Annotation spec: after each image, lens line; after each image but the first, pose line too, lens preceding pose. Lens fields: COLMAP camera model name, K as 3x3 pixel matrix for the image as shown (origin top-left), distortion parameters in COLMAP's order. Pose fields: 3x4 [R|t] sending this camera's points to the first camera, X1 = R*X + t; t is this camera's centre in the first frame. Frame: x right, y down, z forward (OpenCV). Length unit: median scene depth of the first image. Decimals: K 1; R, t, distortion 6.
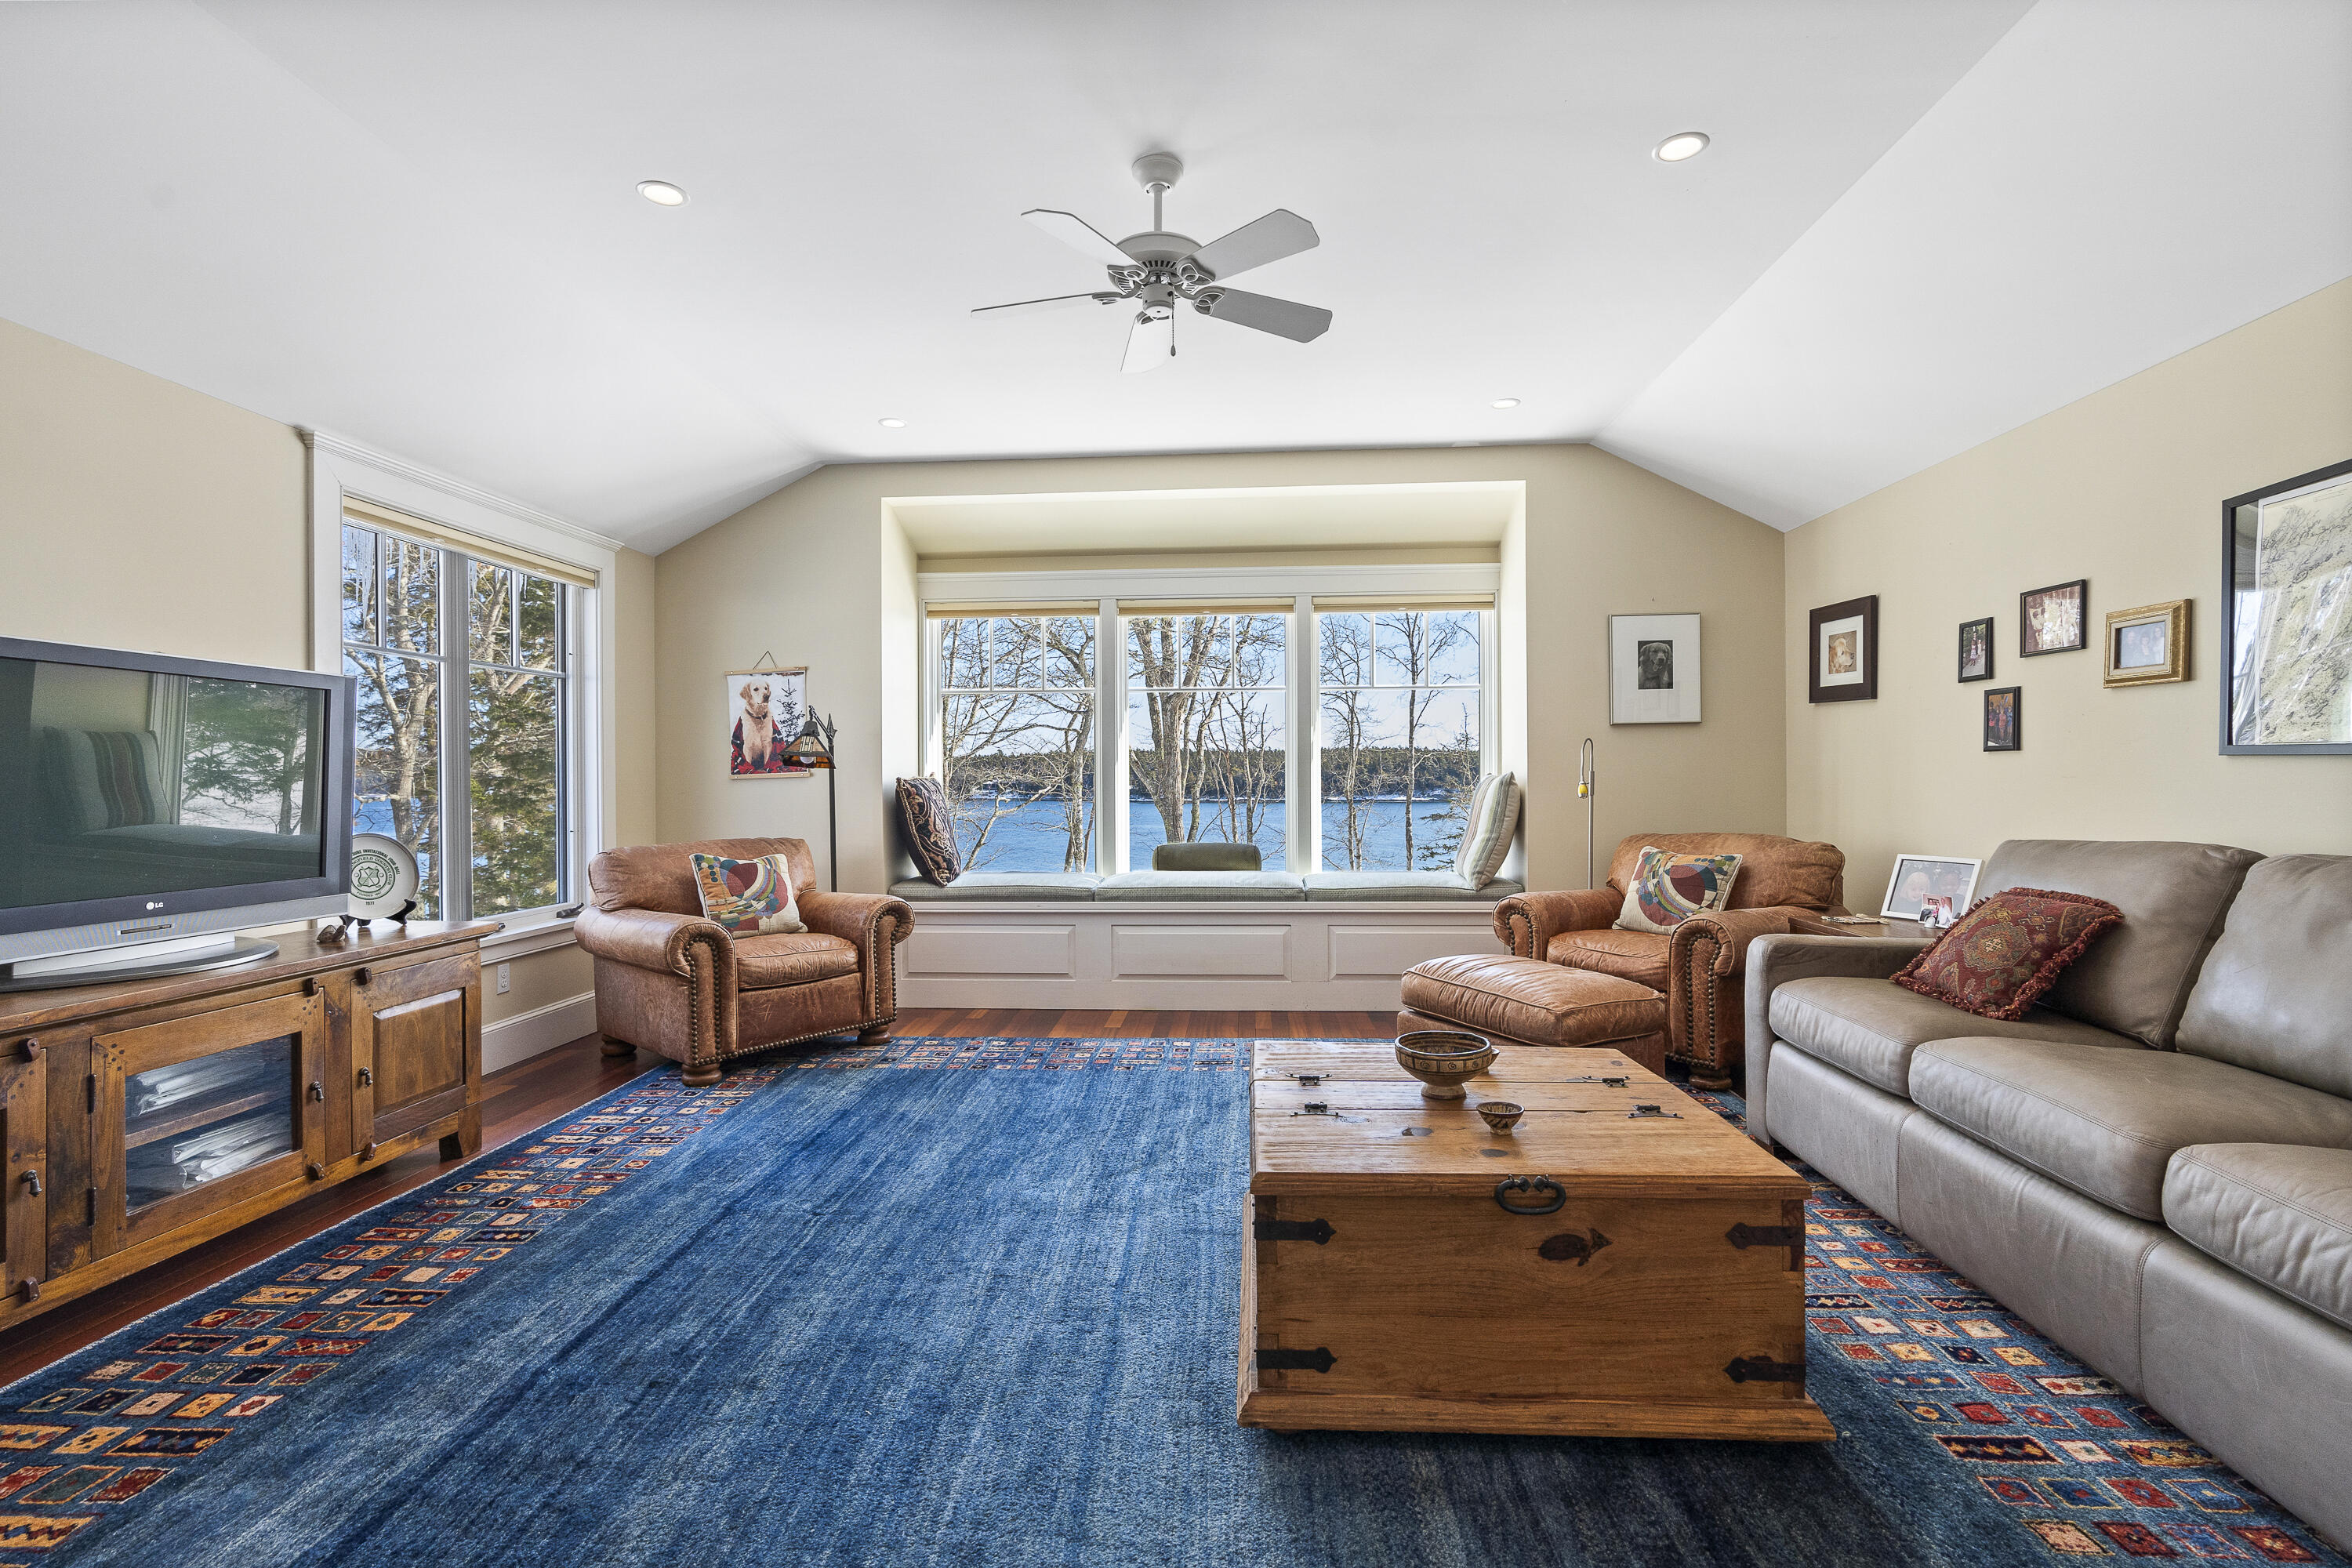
lens RADIAL K [[1075.5, 0, 1179.2], [0, 1075.5, 784.6], [0, 0, 1]] dist [-0.000070, 0.000736]
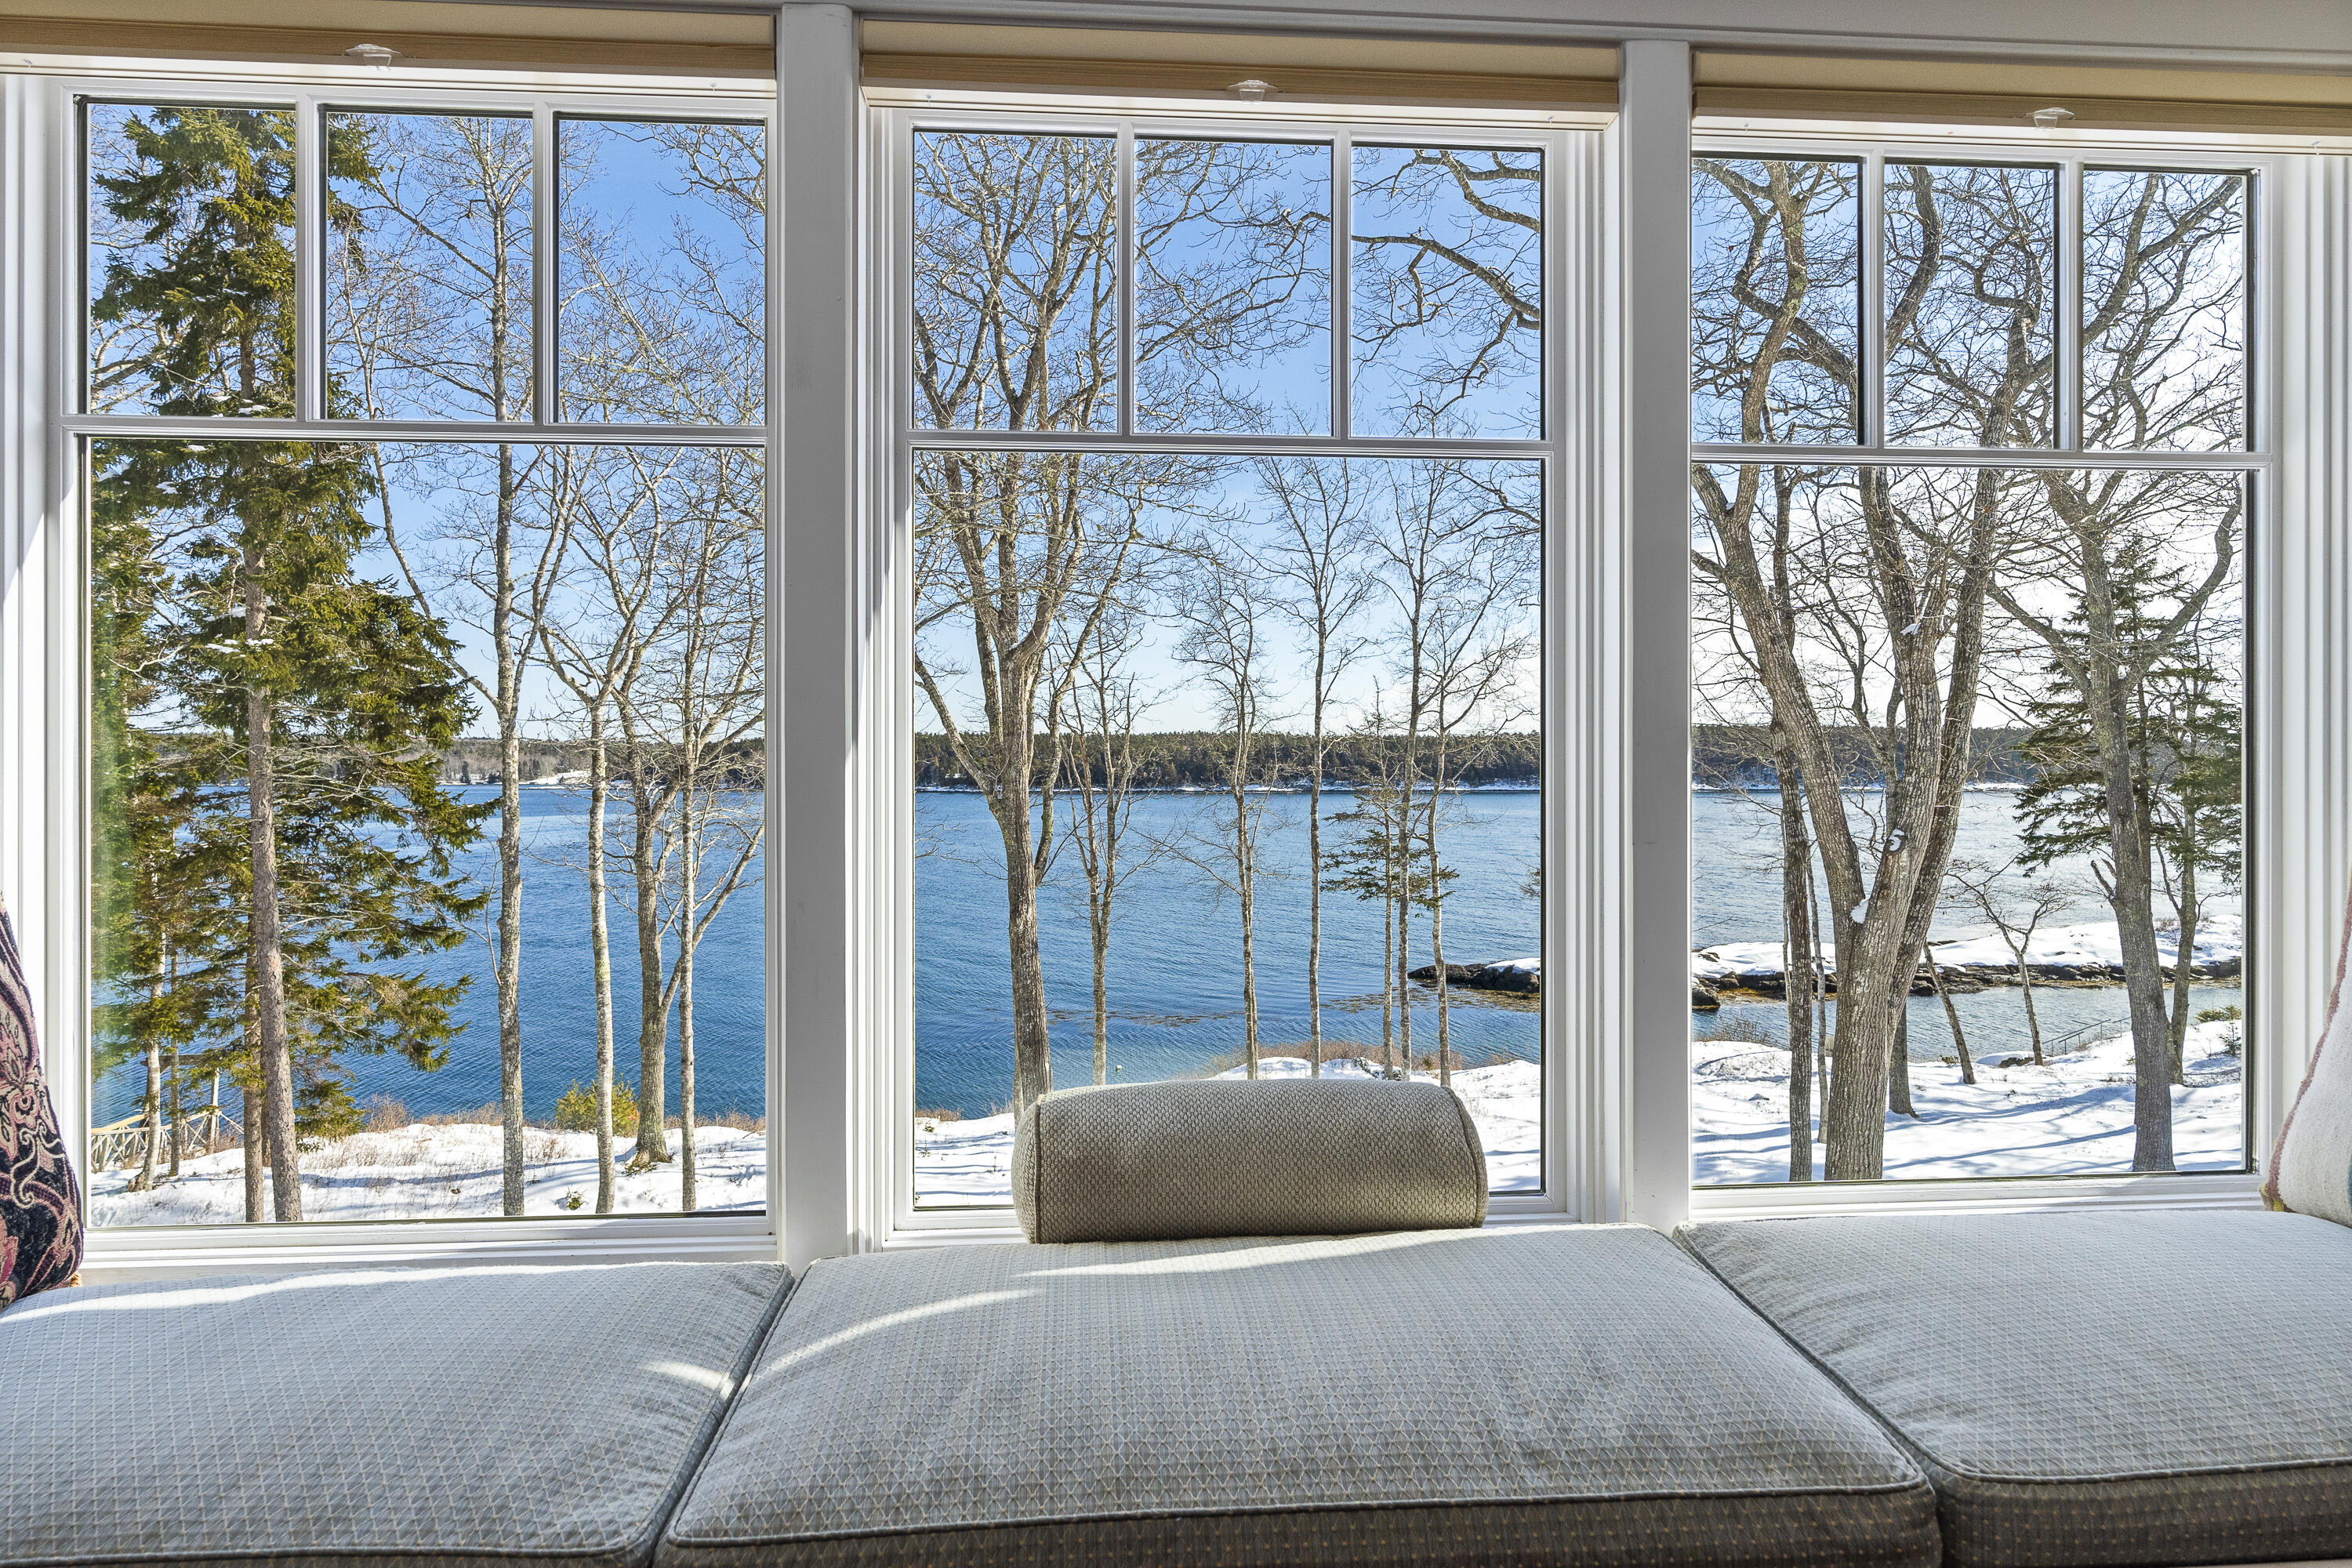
lens RADIAL K [[1211.2, 0, 1164.3], [0, 1211.2, 782.4], [0, 0, 1]] dist [0.001502, 0.000296]
pose [[0.992664, 0.000022, 0.120908, -0.003276], [-0.000748, 0.999982, 0.005961, -0.001073], [-0.120906, -0.006007, 0.992646, 0.132514]]
